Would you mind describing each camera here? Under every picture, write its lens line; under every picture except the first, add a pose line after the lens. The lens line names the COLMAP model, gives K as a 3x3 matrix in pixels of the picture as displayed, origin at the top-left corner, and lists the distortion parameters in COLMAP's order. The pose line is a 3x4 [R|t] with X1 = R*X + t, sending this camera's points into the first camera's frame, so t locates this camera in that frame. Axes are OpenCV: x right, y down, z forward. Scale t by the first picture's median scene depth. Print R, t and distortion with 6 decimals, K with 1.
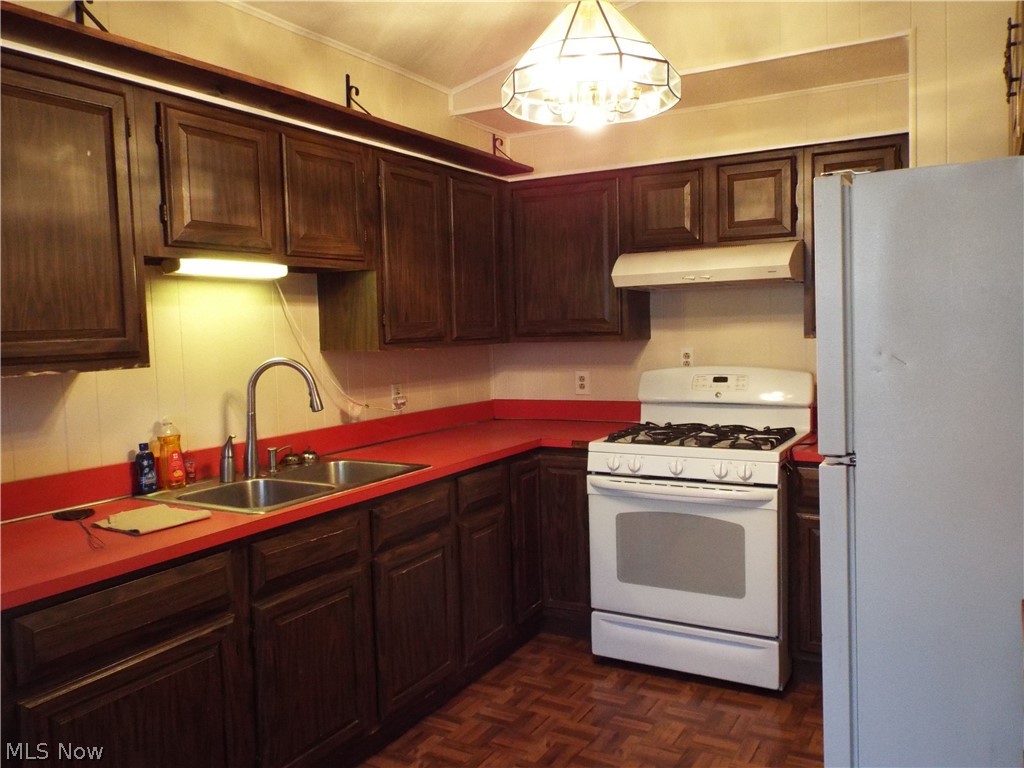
lens RADIAL K [[823.5, 0, 512.0], [0, 823.5, 384.0], [0, 0, 1]] dist [-0.009822, 0.006428]
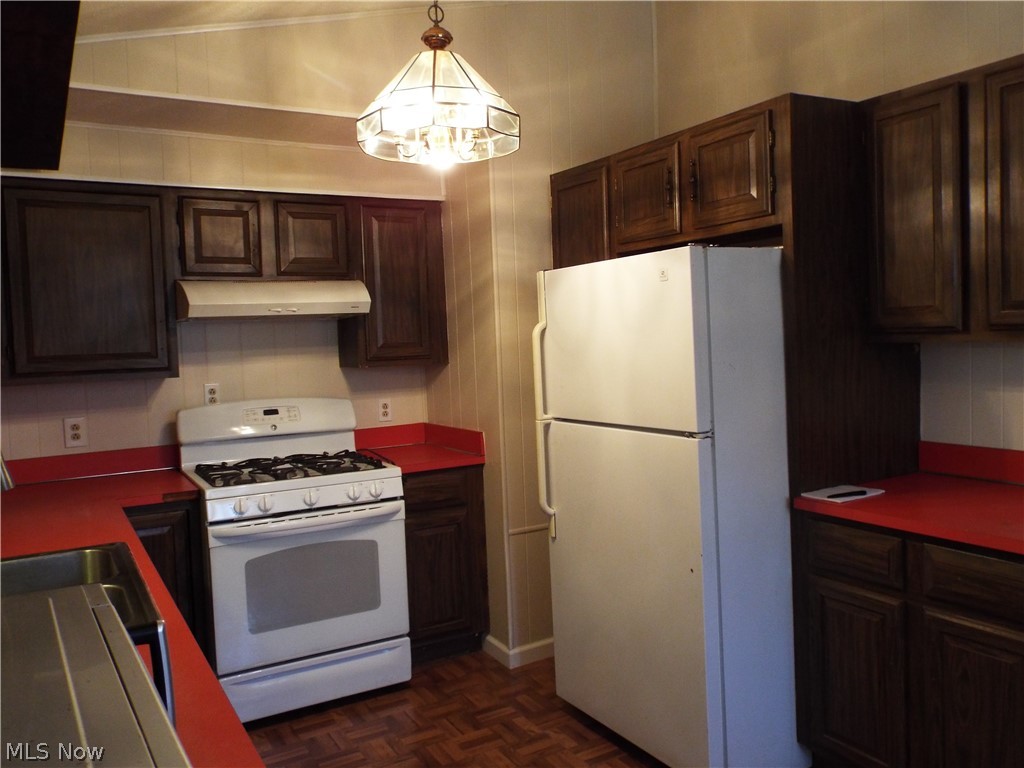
lens RADIAL K [[823.5, 0, 512.0], [0, 823.5, 384.0], [0, 0, 1]] dist [-0.009822, 0.006428]
pose [[0.503227, -0.039162, 0.863266, -0.512339], [0.085432, 0.996333, -0.004602, -0.010959], [-0.859921, 0.076066, 0.504728, 0.263112]]
